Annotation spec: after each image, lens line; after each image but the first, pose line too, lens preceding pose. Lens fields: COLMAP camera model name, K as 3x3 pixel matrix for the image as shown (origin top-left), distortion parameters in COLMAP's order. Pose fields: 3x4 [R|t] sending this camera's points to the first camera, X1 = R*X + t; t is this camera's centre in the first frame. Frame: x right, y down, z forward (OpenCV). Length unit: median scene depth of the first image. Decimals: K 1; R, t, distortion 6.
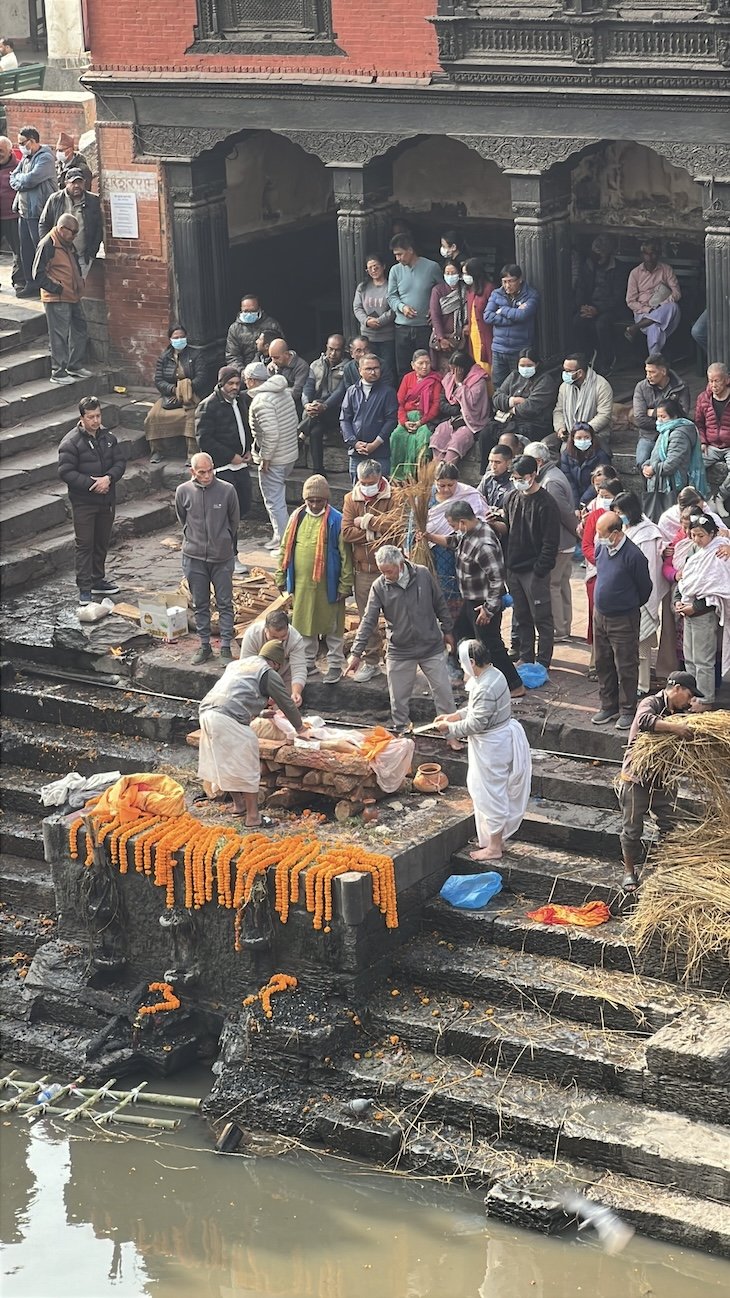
lens RADIAL K [[3464.5, 0, 365.0], [0, 3464.5, 649.0], [0, 0, 1]] dist [-0.107437, 5.213292]
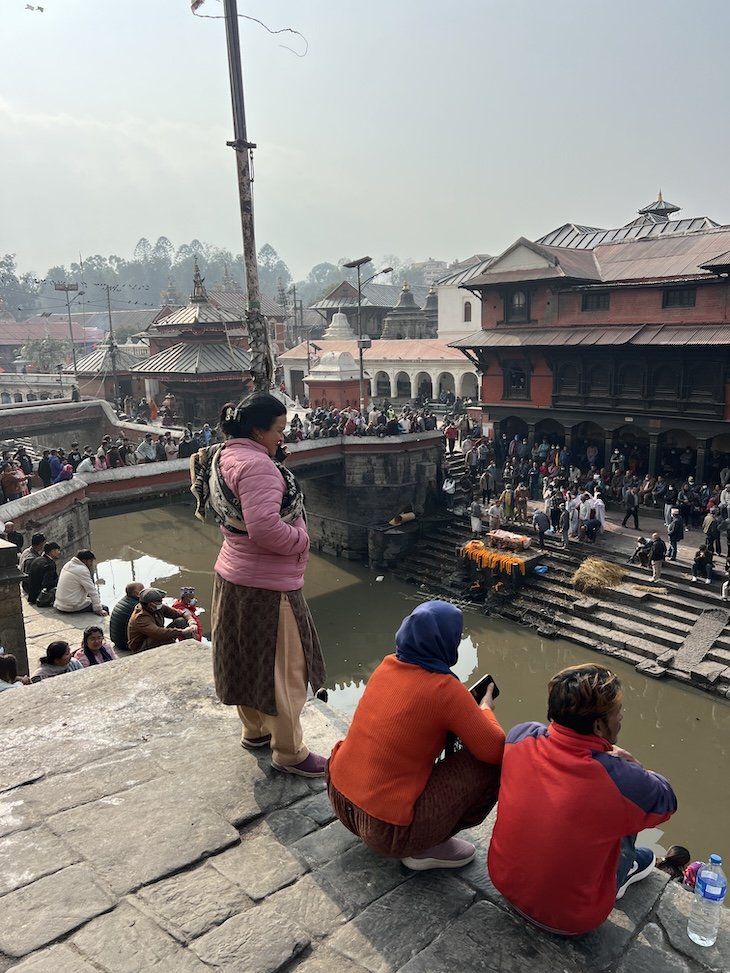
lens RADIAL K [[724.4, 0, 365.0], [0, 724.4, 486.5], [0, 0, 1]] dist [0.148508, -0.320178]
pose [[0.966205, 0.068573, -0.248487, 0.030671], [-0.080750, 0.995966, -0.039136, 0.009746], [0.244801, 0.057879, 0.967844, -0.062039]]
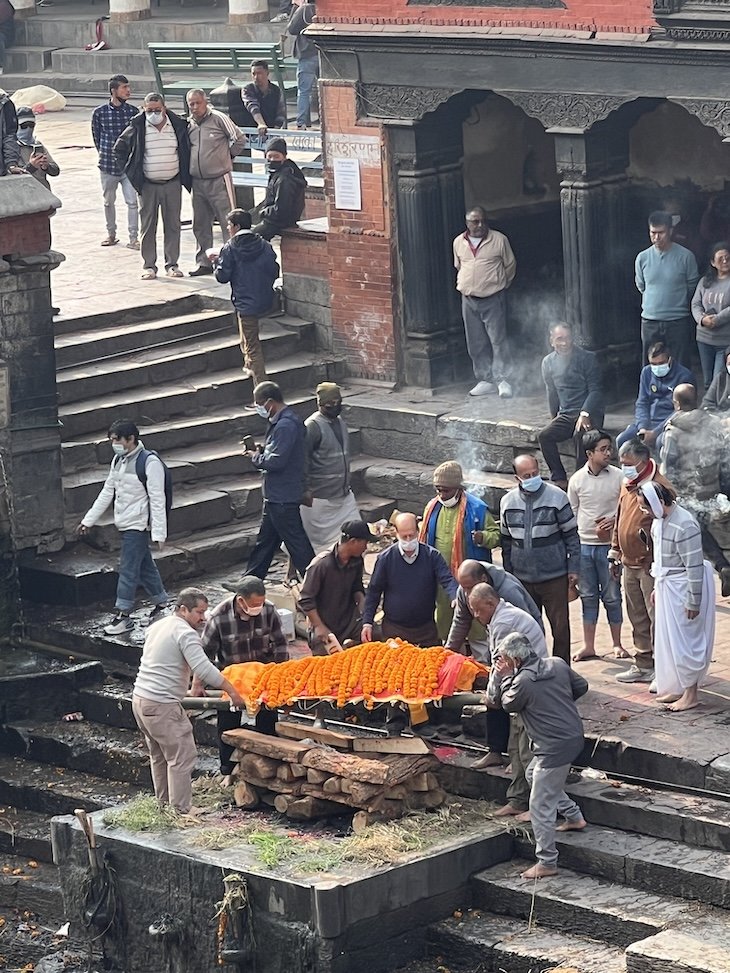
lens RADIAL K [[4626.6, 0, 365.0], [0, 4626.6, 486.5], [0, 0, 1]] dist [-0.242988, 7.138597]
pose [[0.977030, 0.035980, -0.210043, 0.195865], [-0.051079, 0.996451, -0.066905, 0.031848], [0.206890, 0.076097, 0.975400, -0.149891]]
